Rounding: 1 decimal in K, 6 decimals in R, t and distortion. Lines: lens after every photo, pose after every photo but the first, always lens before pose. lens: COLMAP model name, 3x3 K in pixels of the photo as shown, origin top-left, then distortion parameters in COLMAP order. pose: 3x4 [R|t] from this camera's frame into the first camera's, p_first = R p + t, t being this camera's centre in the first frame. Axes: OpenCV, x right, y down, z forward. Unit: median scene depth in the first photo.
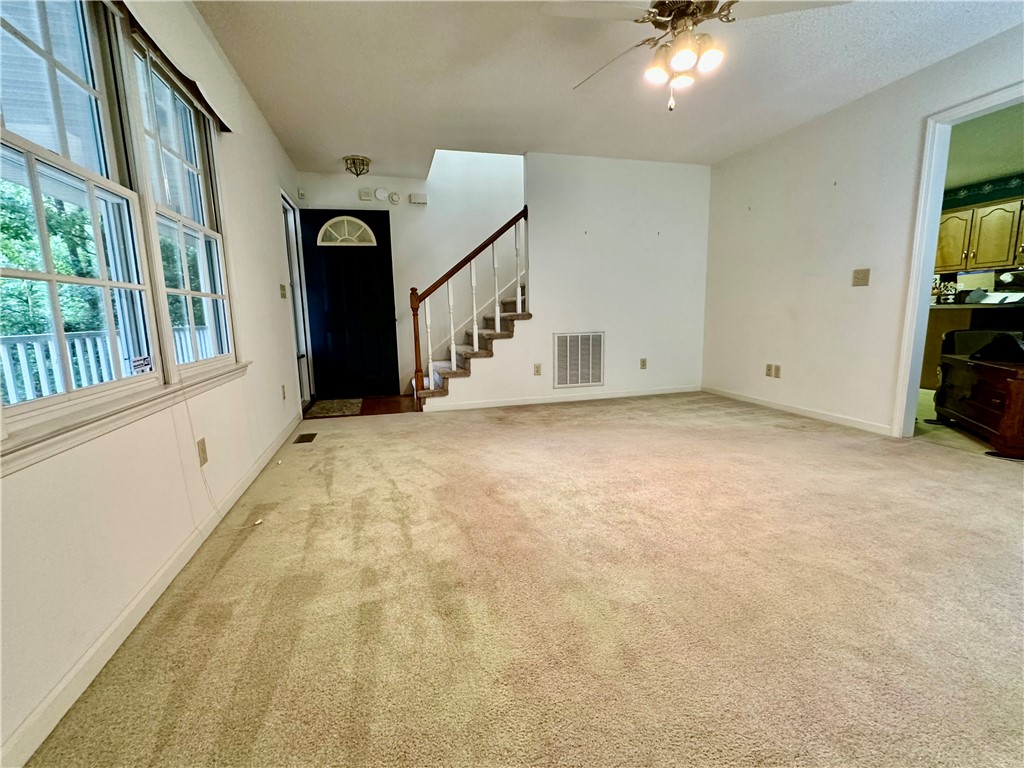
lens RADIAL K [[448.5, 0, 516.4], [0, 448.5, 382.9], [0, 0, 1]] dist [-0.018208, -0.000139]
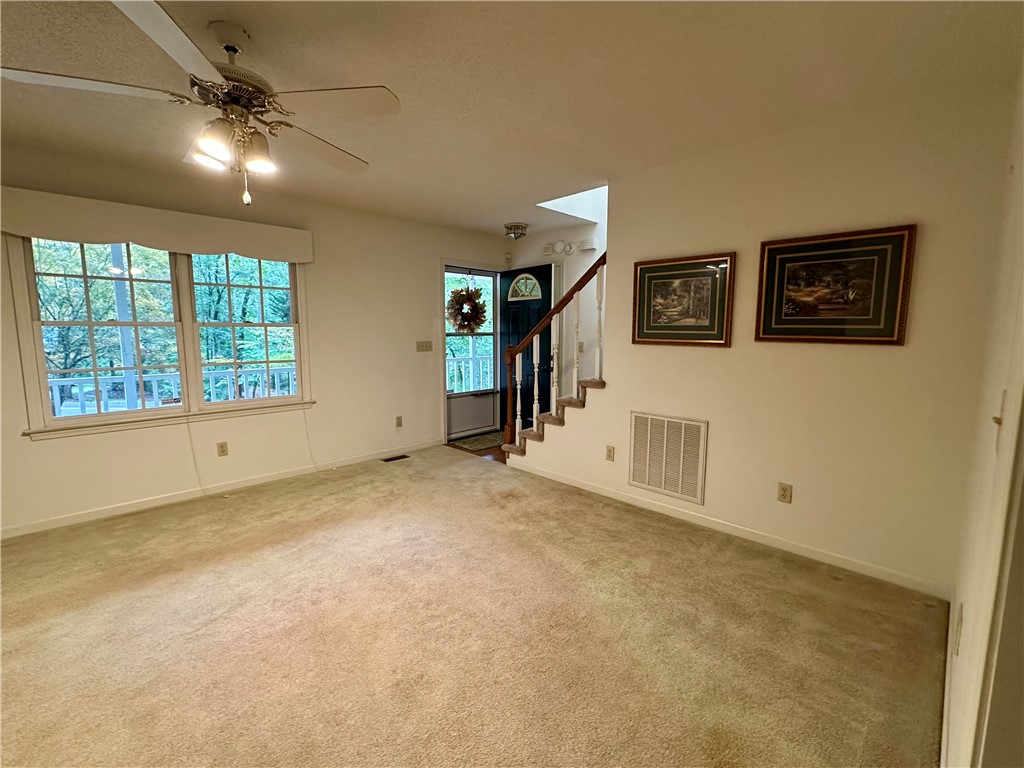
lens RADIAL K [[448.5, 0, 515.7], [0, 448.5, 383.0], [0, 0, 1]] dist [-0.018208, -0.000139]
pose [[0.479406, 0.121838, -0.869094, 0.665604], [-0.141814, 0.988056, 0.060288, -0.183943], [0.866059, 0.094347, 0.490959, 0.498047]]
